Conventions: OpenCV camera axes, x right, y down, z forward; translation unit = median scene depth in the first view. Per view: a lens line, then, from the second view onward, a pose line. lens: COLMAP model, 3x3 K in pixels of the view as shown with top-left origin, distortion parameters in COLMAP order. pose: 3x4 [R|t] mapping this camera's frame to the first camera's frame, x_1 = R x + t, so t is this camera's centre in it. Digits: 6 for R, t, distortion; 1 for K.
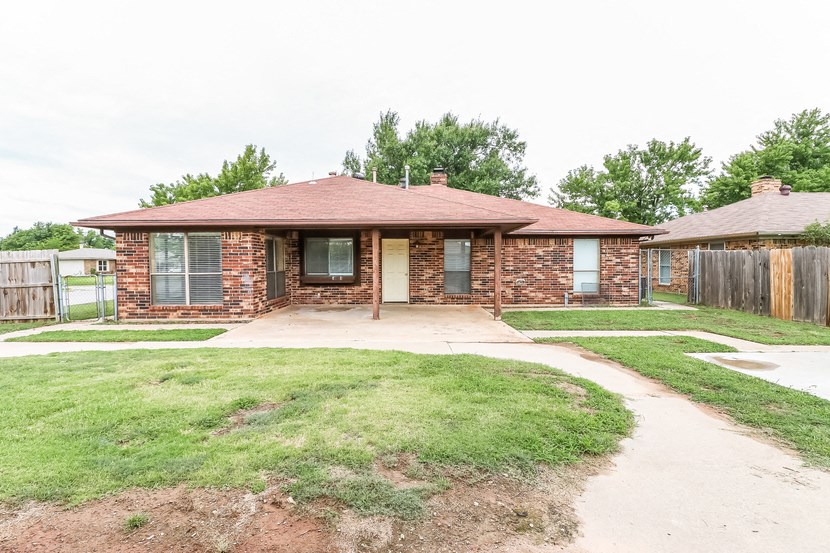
lens RADIAL K [[384.2, 0, 415.0], [0, 384.2, 276.5], [0, 0, 1]] dist [0.000520, -0.000091]
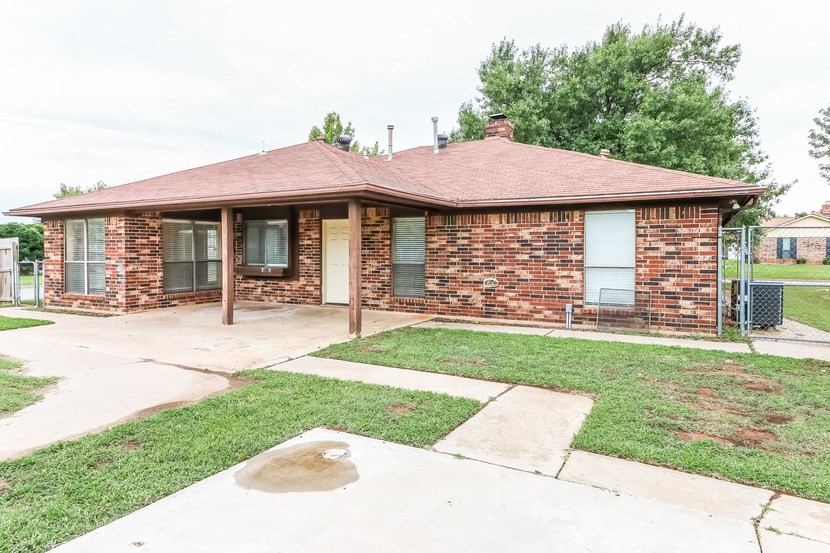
lens RADIAL K [[497.4, 0, 414.9], [0, 497.4, 263.2], [0, 0, 1]] dist [0.016230, -0.000153]
pose [[0.876577, 0.016157, -0.480990, 0.550017], [-0.019938, 0.999797, -0.002752, -0.012839], [0.480848, 0.012003, 0.876722, 0.227108]]
